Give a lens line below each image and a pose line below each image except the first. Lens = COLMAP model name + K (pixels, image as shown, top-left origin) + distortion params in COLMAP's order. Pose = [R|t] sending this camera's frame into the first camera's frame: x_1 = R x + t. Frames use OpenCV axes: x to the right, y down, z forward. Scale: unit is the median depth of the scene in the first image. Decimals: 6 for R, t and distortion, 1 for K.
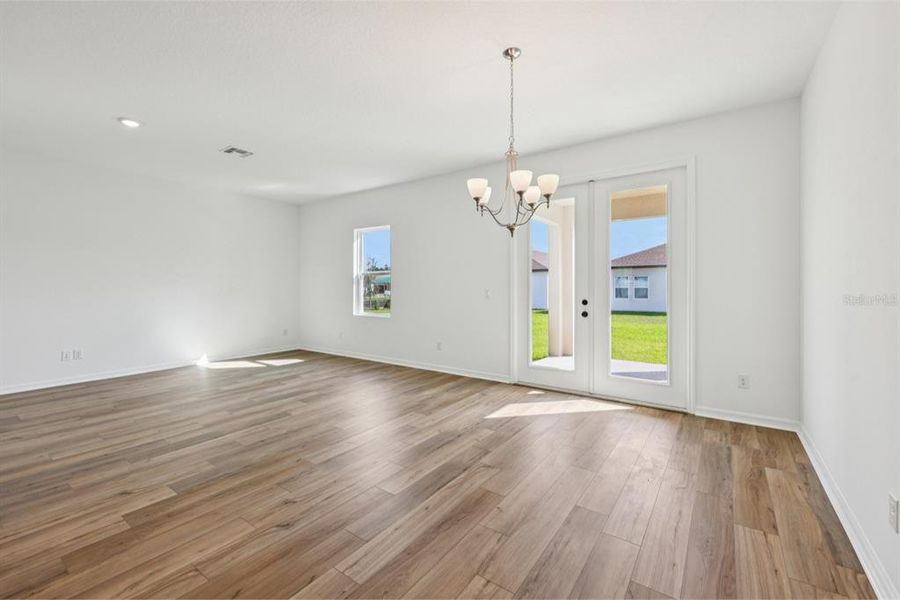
lens RADIAL K [[378.0, 0, 451.6], [0, 378.0, 289.8], [0, 0, 1]] dist [0.011403, -0.003710]
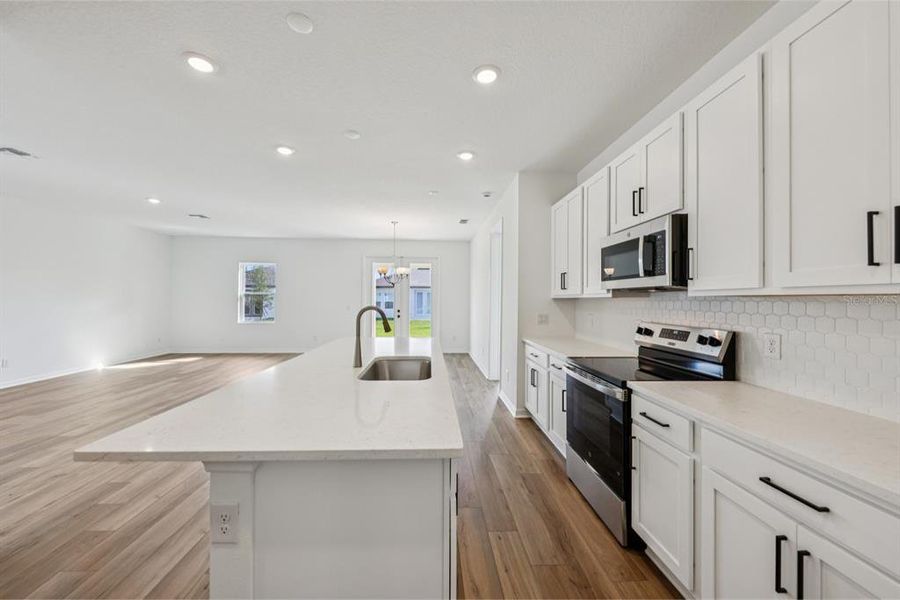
lens RADIAL K [[332.5, 0, 446.8], [0, 332.5, 298.2], [0, 0, 1]] dist [0.000296, -0.002042]
pose [[0.781168, 0.009708, 0.624246, -0.761269], [-0.002503, 0.999920, -0.012419, -0.022405], [-0.624316, 0.008139, 0.781129, -0.827383]]
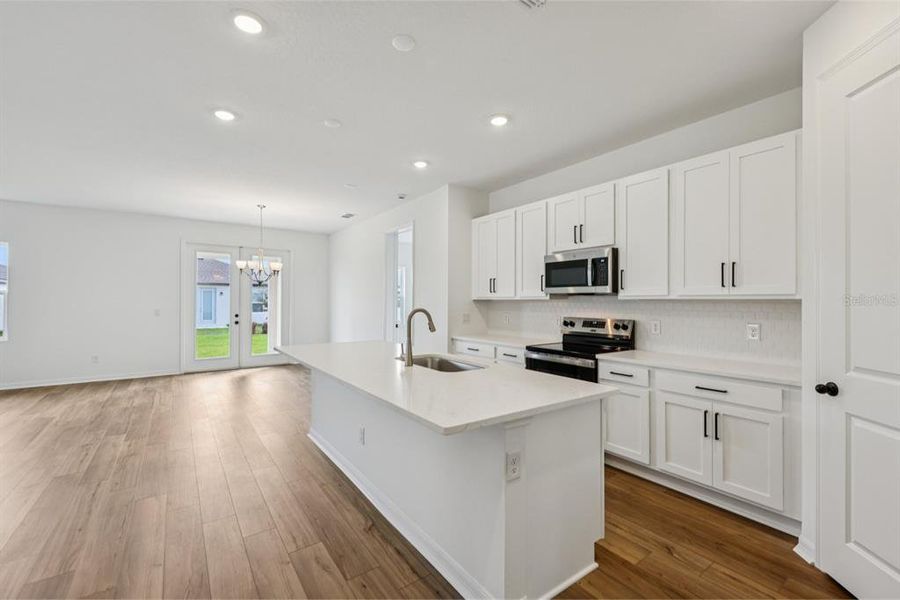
lens RADIAL K [[378.0, 0, 447.3], [0, 378.0, 299.4], [0, 0, 1]] dist [0.011403, -0.003710]
pose [[0.320292, 0.006459, 0.947297, -1.167680], [0.004678, 0.999954, -0.008400, -0.025737], [-0.947307, 0.007122, 0.320247, -0.565268]]
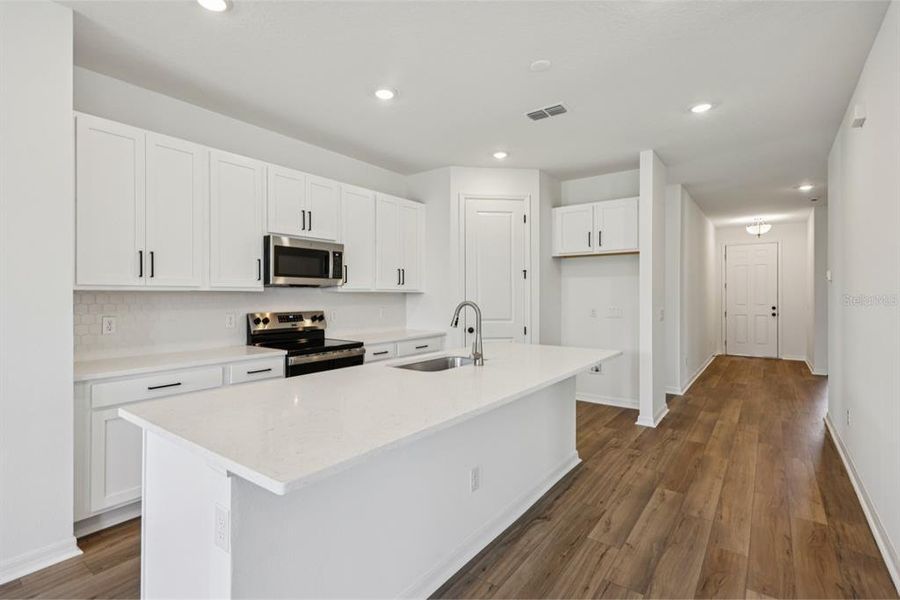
lens RADIAL K [[424.7, 0, 449.8], [0, 424.7, 294.3], [0, 0, 1]] dist [0.011246, 0.000700]
pose [[-0.999876, 0.001875, 0.015604, -0.478379], [0.002033, 0.999947, 0.010070, -0.035452], [-0.015584, 0.010100, -0.999828, 0.452060]]
